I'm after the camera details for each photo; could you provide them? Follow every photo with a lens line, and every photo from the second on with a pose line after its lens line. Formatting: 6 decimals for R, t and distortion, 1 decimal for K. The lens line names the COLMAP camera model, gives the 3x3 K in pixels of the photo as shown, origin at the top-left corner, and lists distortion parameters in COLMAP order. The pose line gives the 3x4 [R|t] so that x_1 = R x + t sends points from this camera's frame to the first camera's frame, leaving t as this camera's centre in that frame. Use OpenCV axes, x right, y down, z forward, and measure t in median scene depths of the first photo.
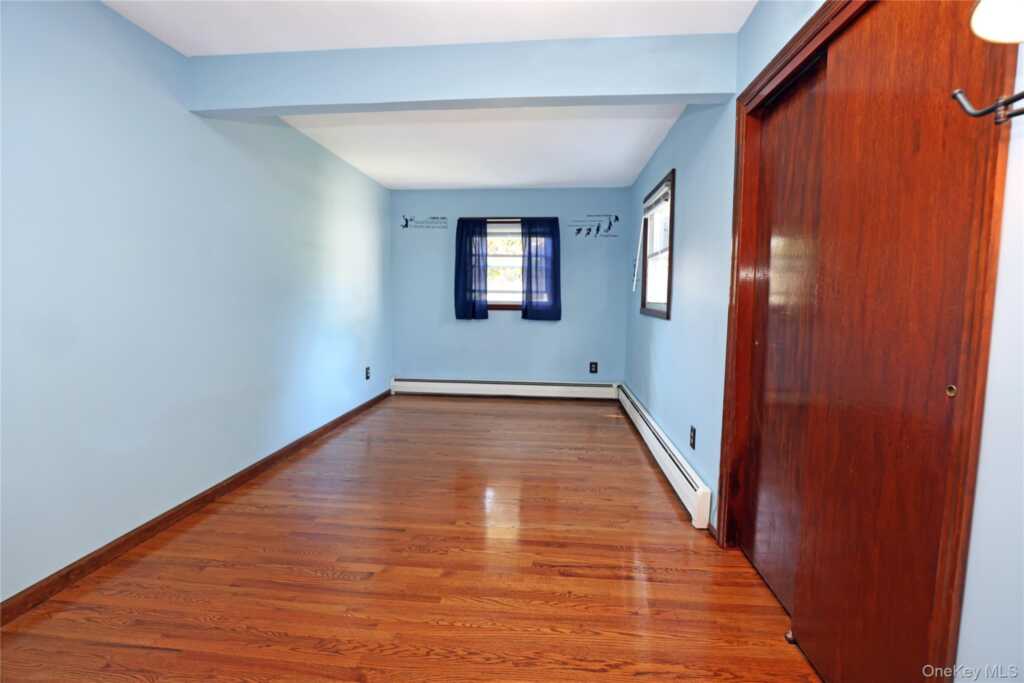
lens RADIAL K [[488.4, 0, 510.2], [0, 488.4, 338.2], [0, 0, 1]] dist [-0.029921, -0.000476]
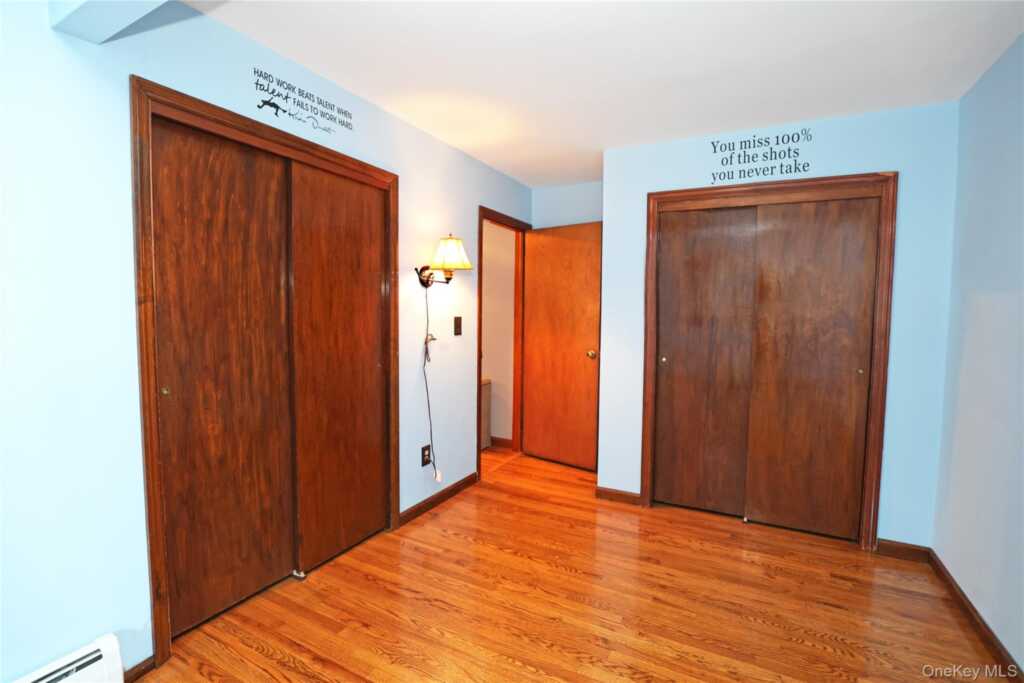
lens RADIAL K [[488.4, 0, 510.2], [0, 488.4, 338.2], [0, 0, 1]] dist [-0.029921, -0.000476]
pose [[-0.925226, -0.048149, 0.376348, -0.482908], [0.008055, 0.989199, 0.146358, -0.267379], [-0.379330, 0.138445, -0.914845, 2.007893]]
